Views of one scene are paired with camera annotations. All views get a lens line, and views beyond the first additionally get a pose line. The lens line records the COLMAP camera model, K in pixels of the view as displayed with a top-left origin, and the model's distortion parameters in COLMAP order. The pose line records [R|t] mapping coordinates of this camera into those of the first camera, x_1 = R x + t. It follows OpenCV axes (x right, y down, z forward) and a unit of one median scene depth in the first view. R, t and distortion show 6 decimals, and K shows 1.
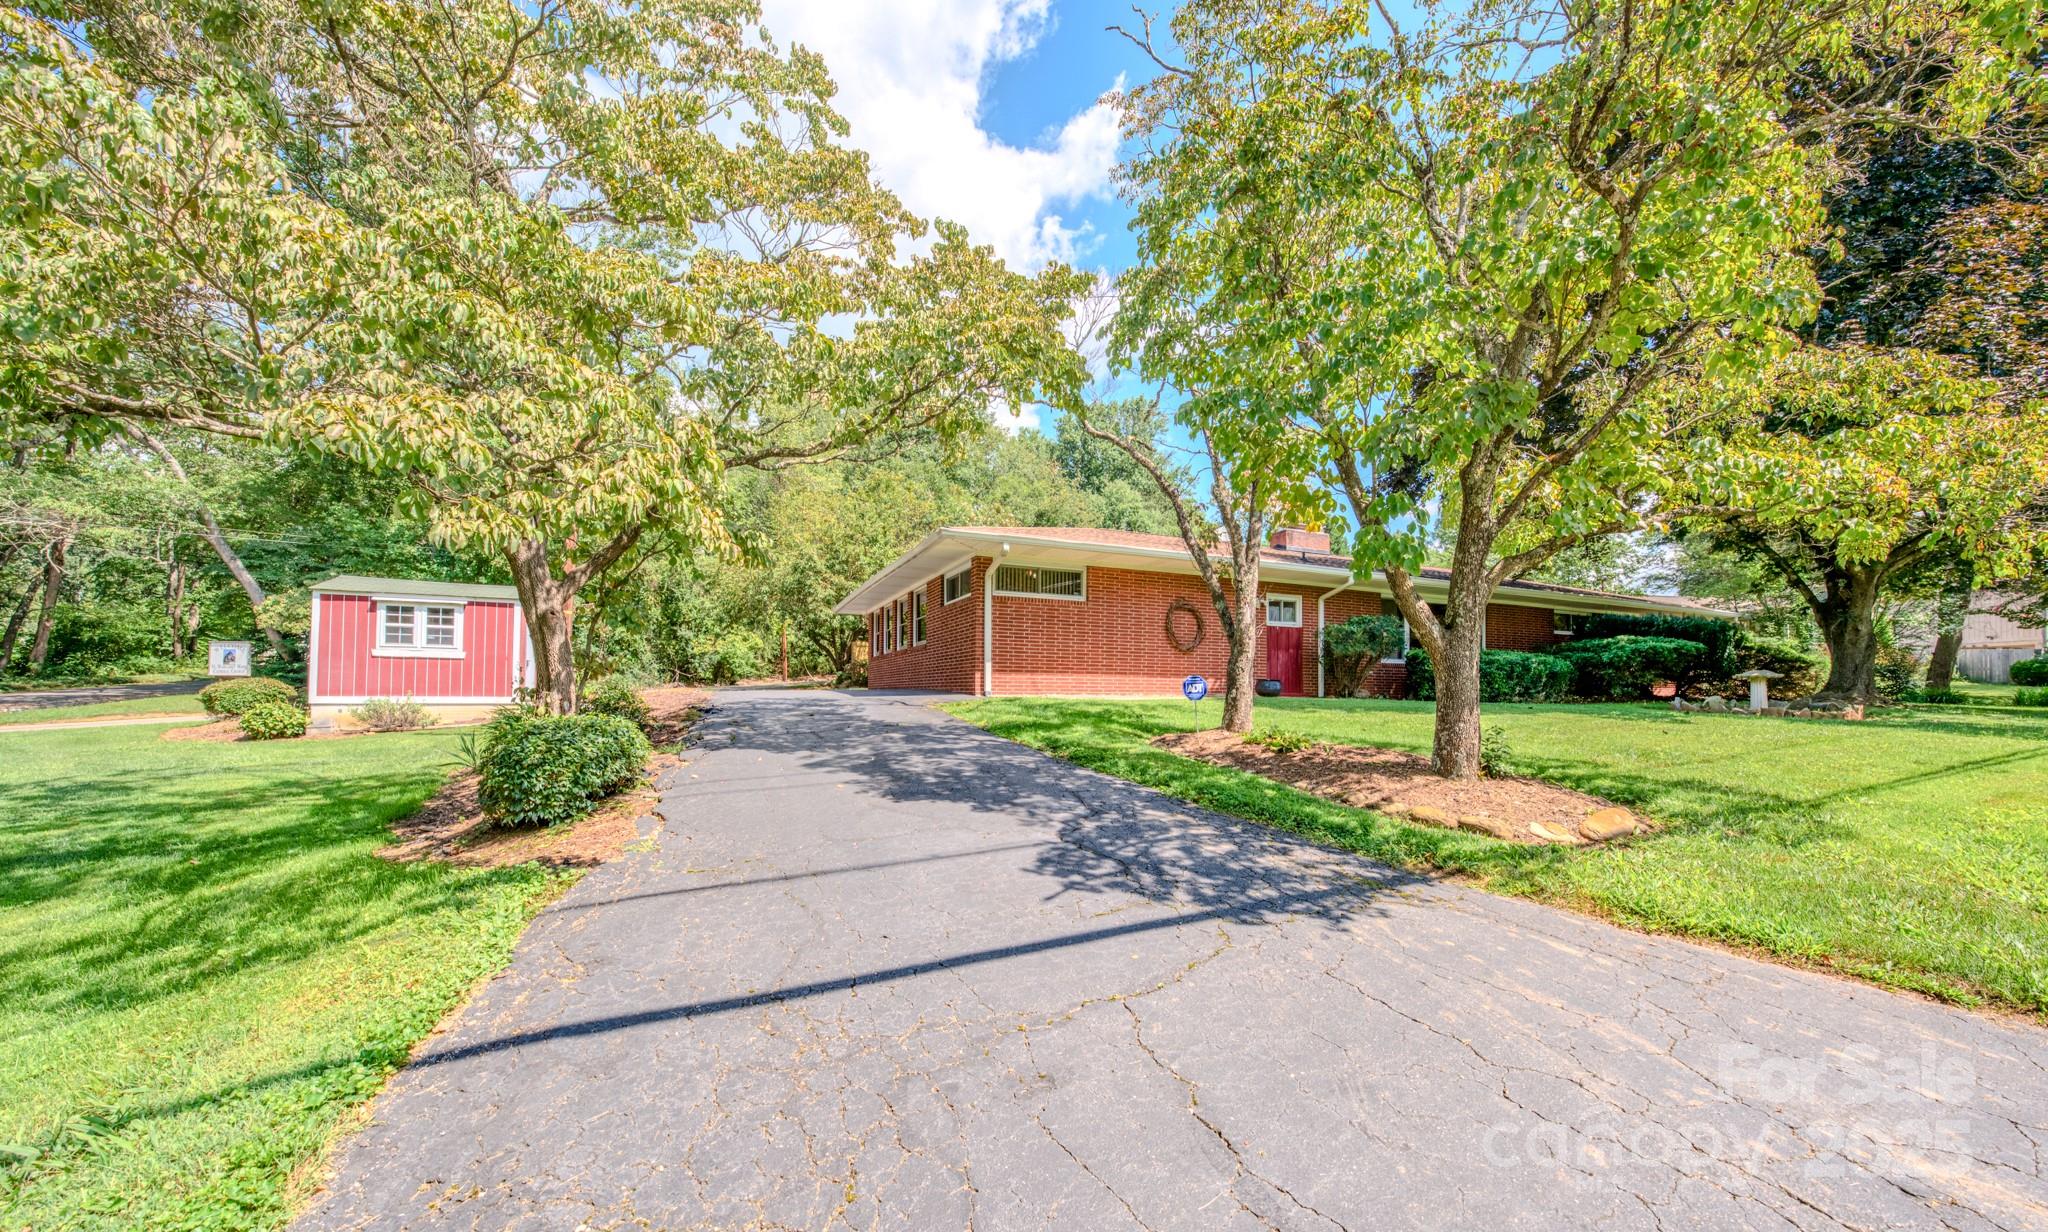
lens RADIAL K [[709.8, 0, 1025.0], [0, 709.8, 617.6], [0, 0, 1]] dist [0.000037, -0.000021]
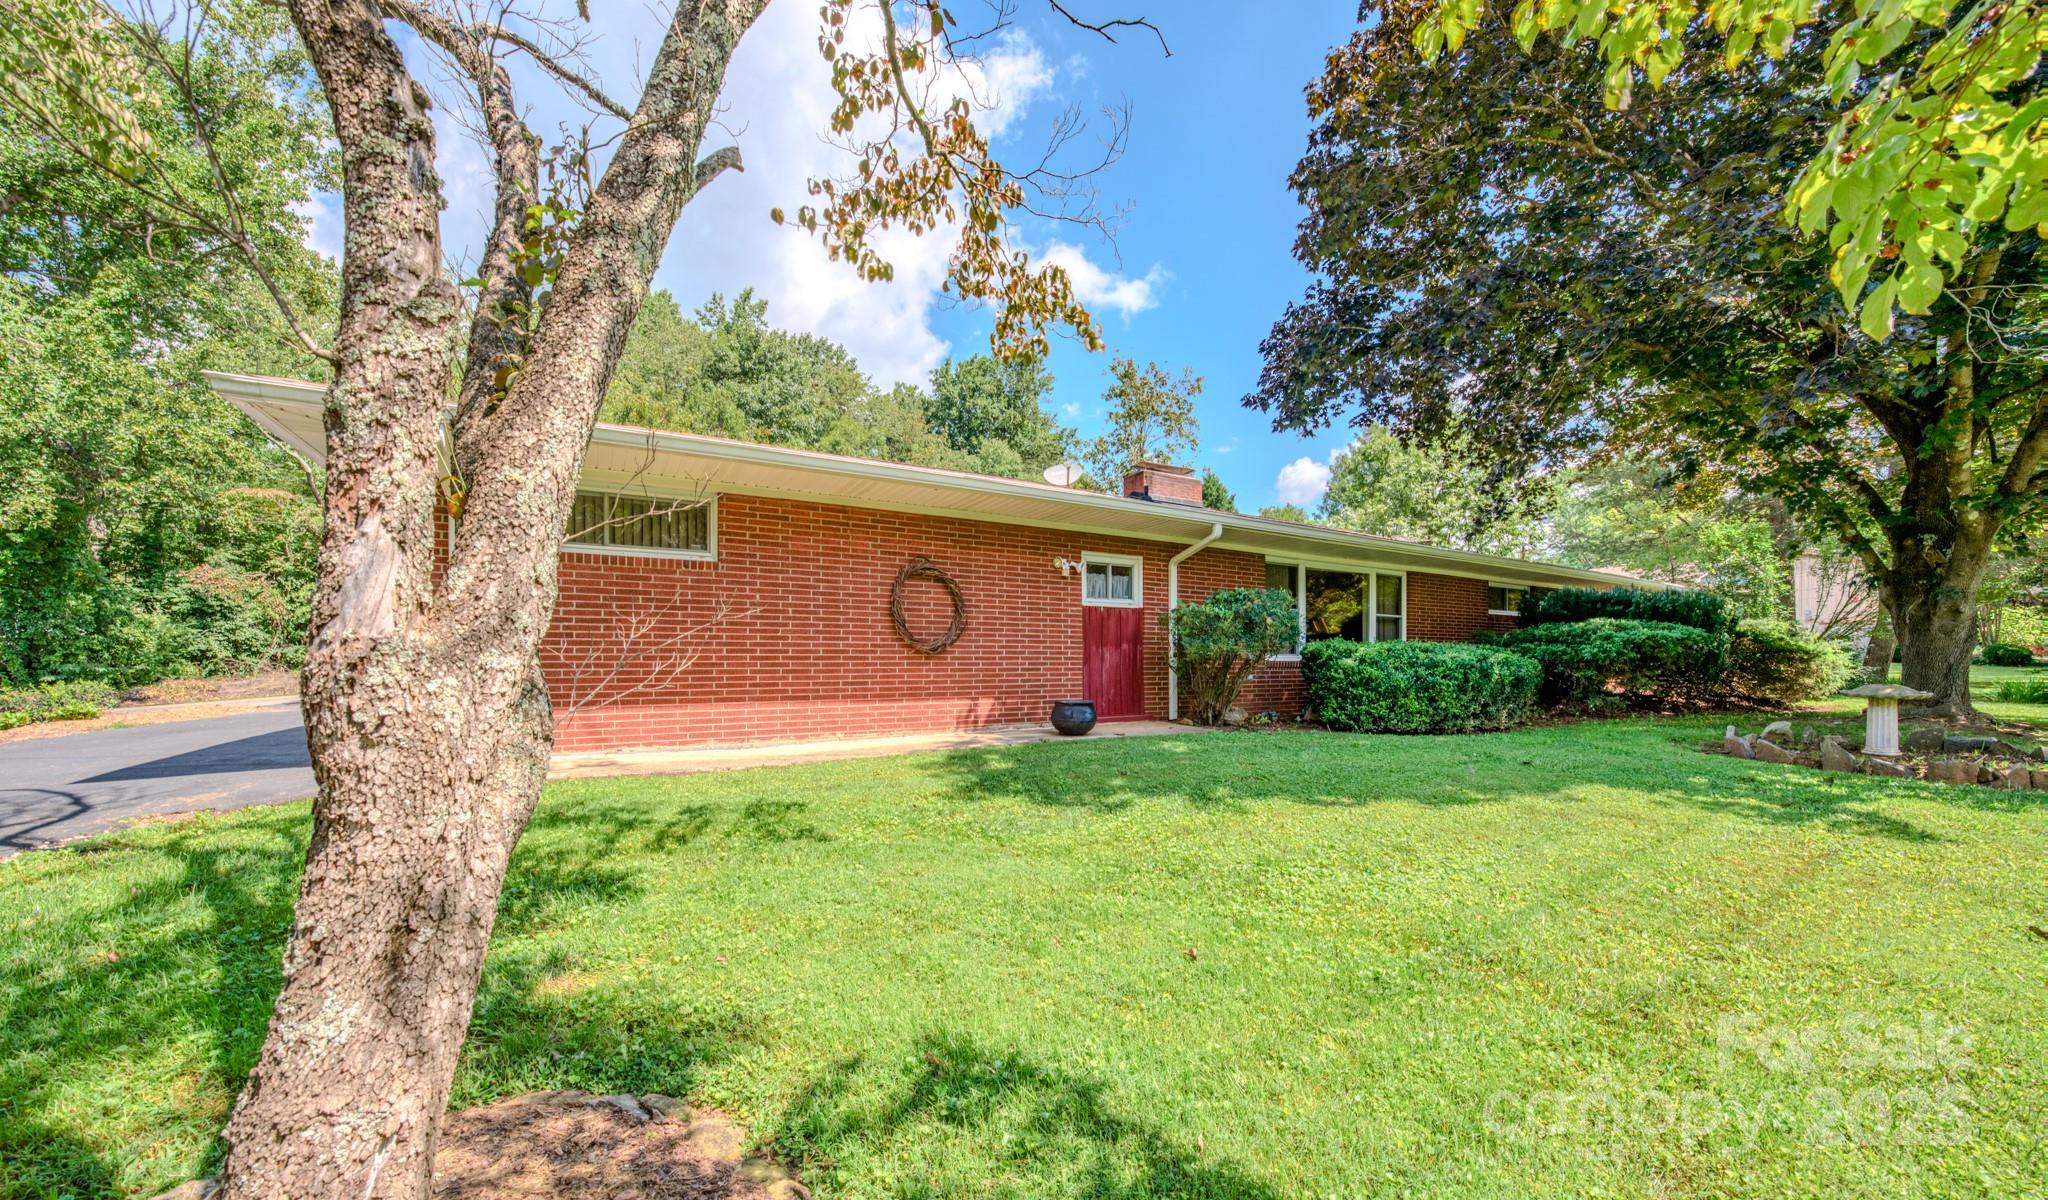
lens RADIAL K [[700.5, 0, 1023.3], [0, 700.5, 595.9], [0, 0, 1]] dist [-0.000114, 0.000019]
pose [[0.992652, -0.000696, 0.121001, 0.215984], [-0.000154, 0.999975, 0.007016, -0.001388], [-0.121003, -0.006983, 0.992628, 0.413035]]
